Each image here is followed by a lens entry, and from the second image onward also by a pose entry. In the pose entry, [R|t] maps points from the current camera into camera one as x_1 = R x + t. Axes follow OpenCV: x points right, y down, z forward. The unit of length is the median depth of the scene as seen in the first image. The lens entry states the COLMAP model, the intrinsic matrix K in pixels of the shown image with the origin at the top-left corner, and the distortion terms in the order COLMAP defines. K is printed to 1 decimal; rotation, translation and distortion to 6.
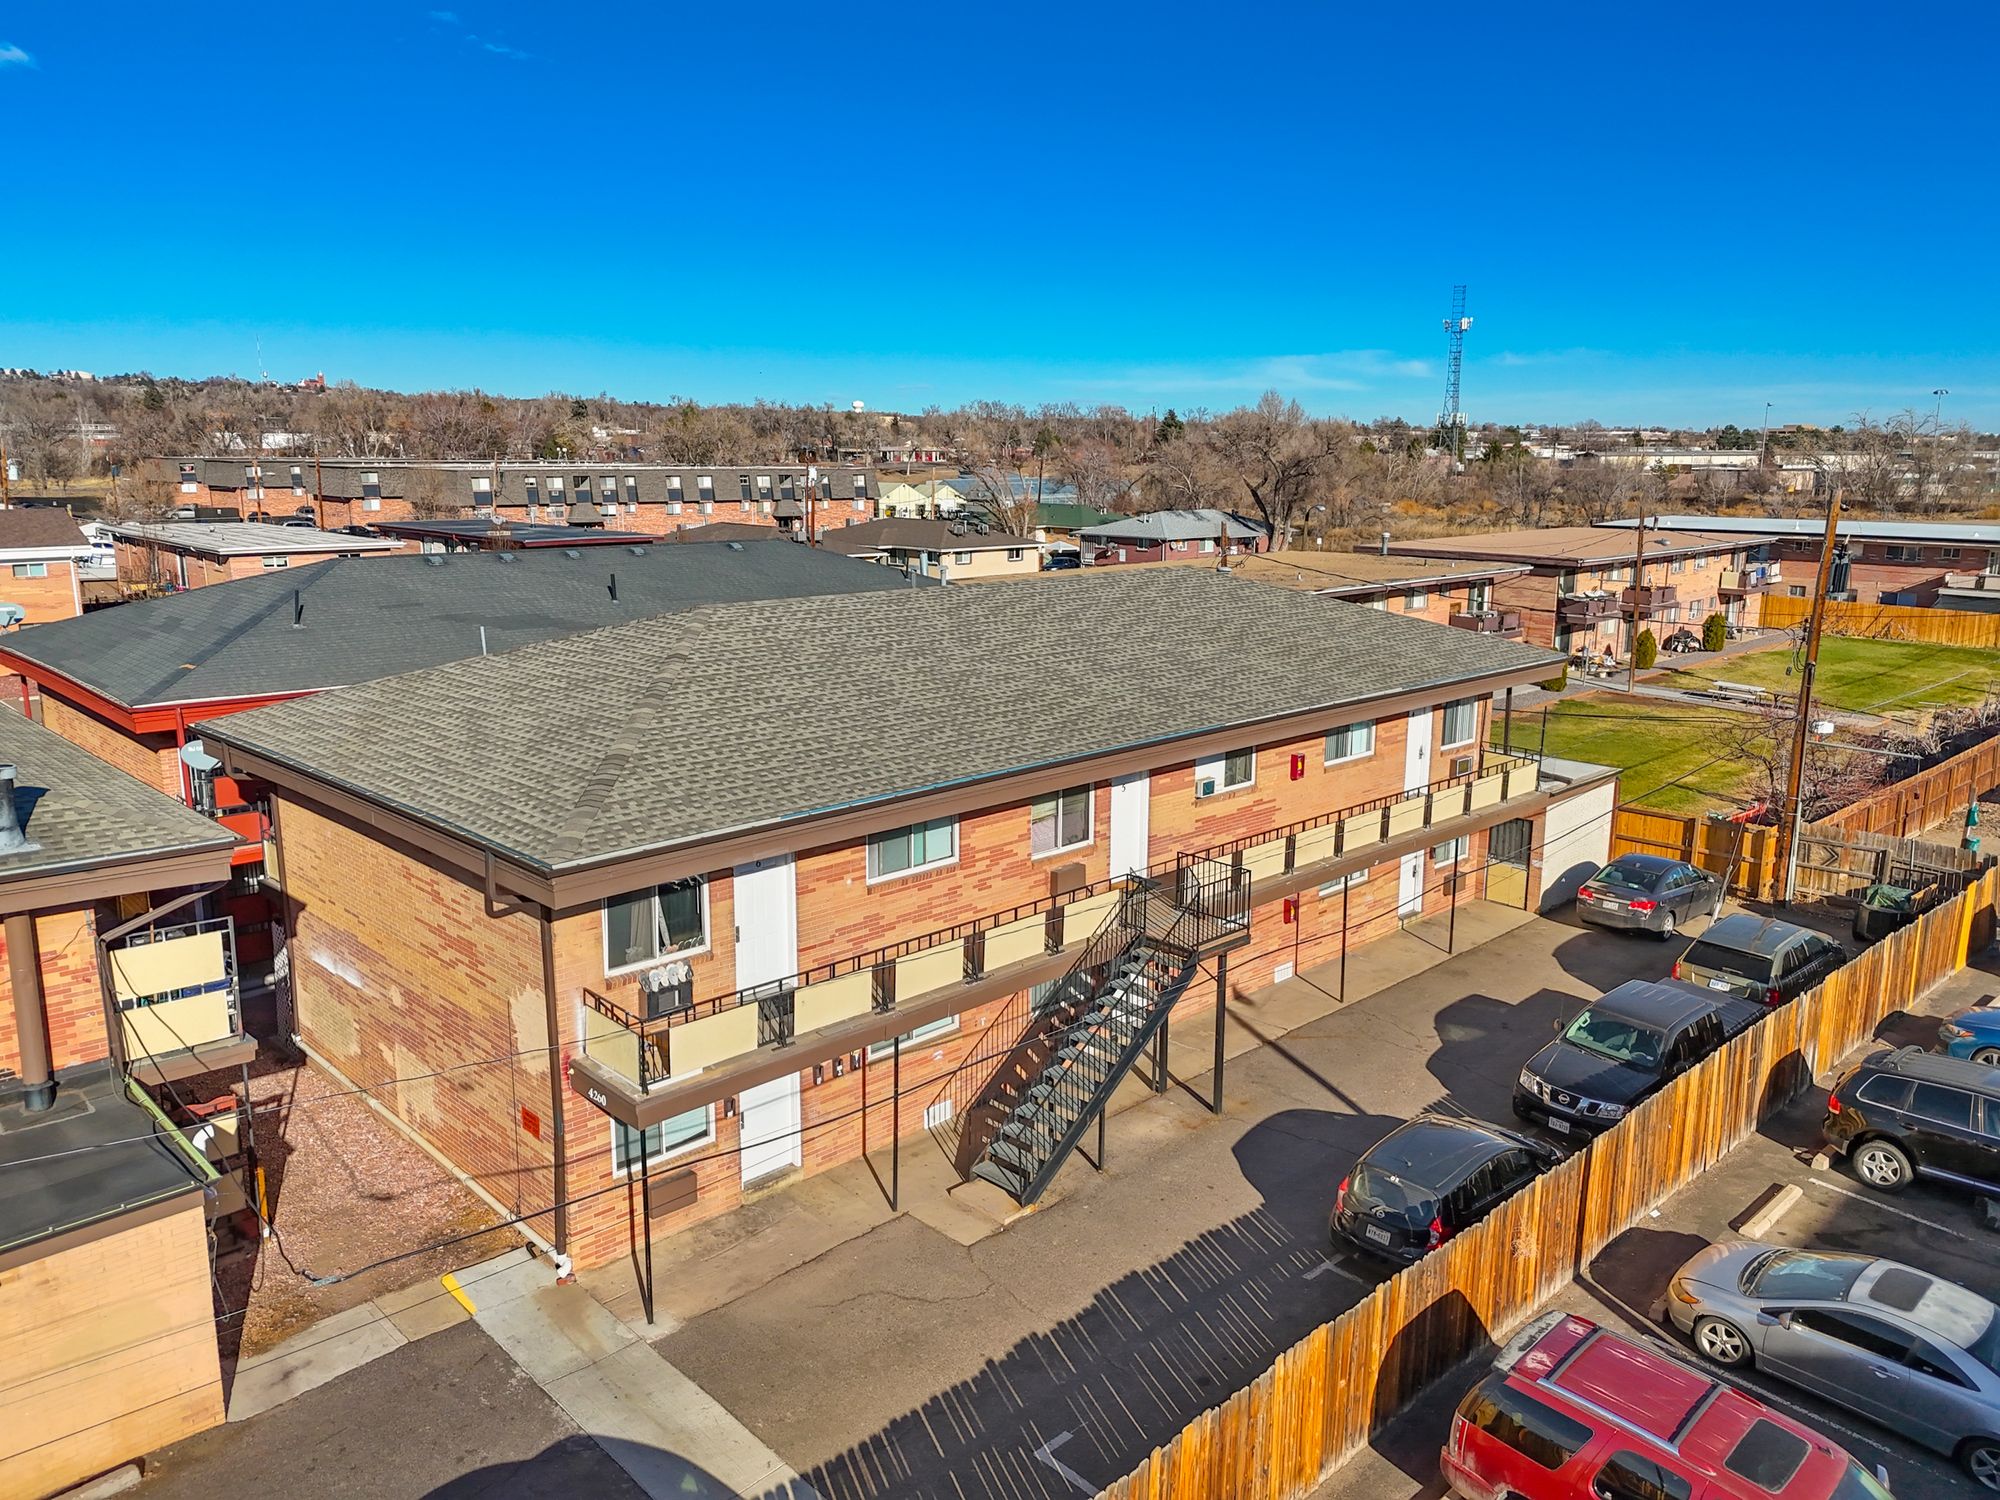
lens RADIAL K [[1422.6, 0, 1000.0], [0, 1422.6, 750.0], [0, 0, 1]] dist [0.045798, -0.010686]
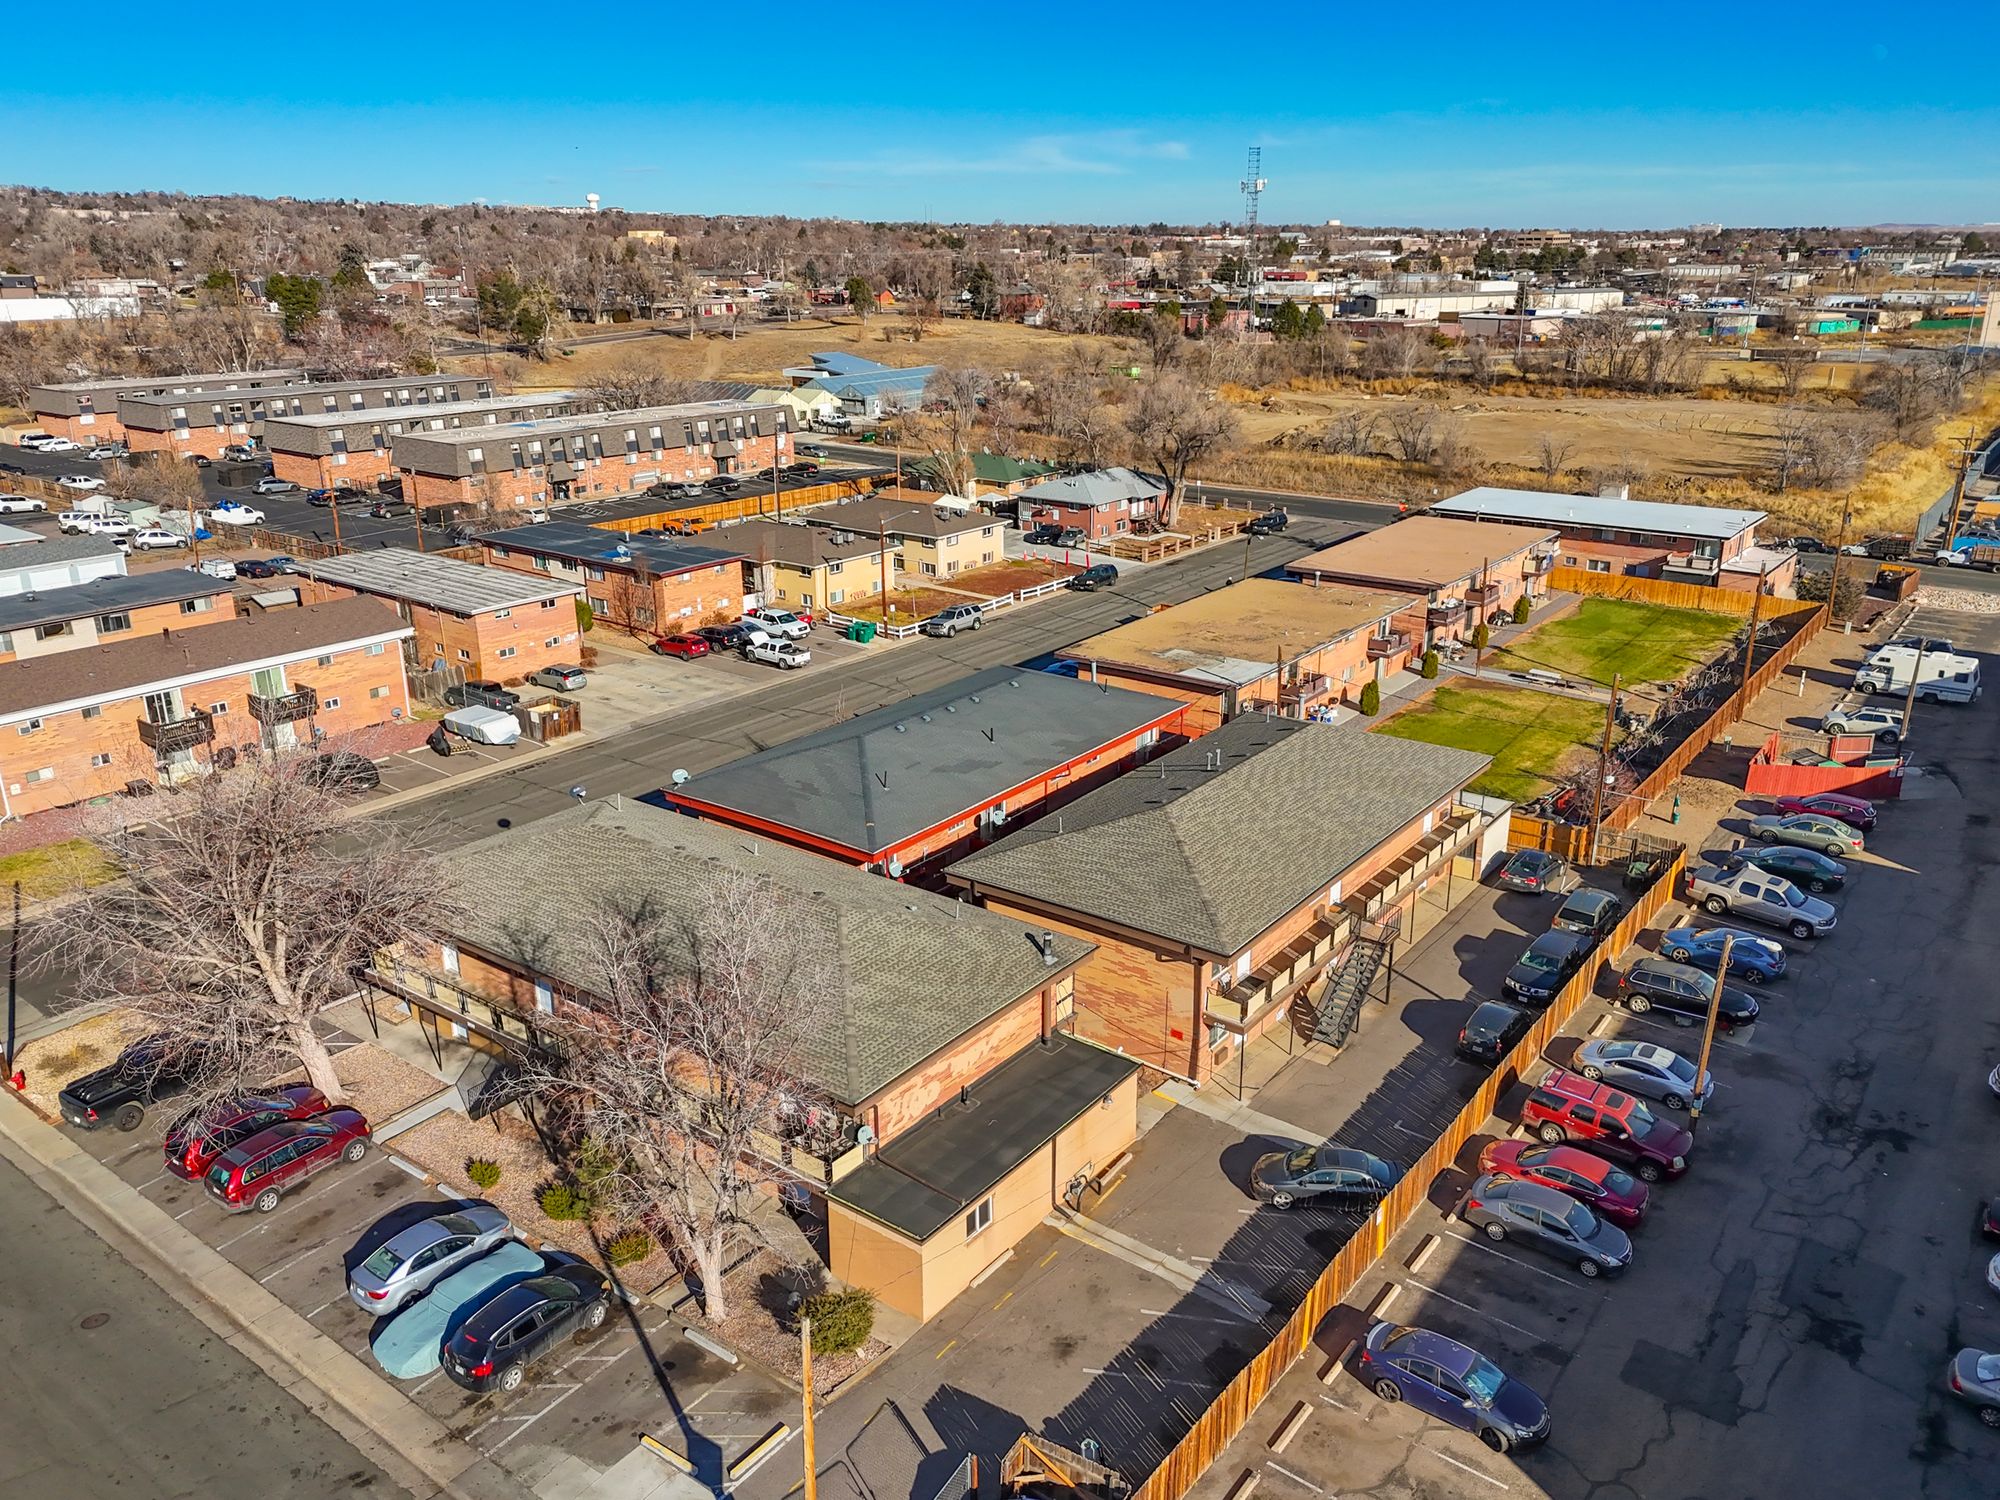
lens RADIAL K [[1454.8, 0, 992.7], [0, 1454.8, 757.3], [0, 0, 1]] dist [0.082606, -0.080255]
pose [[0.987221, -0.059090, 0.147995, -0.706516], [0.039027, 0.990080, 0.134976, -0.433480], [-0.154503, -0.127476, 0.979734, -1.063920]]
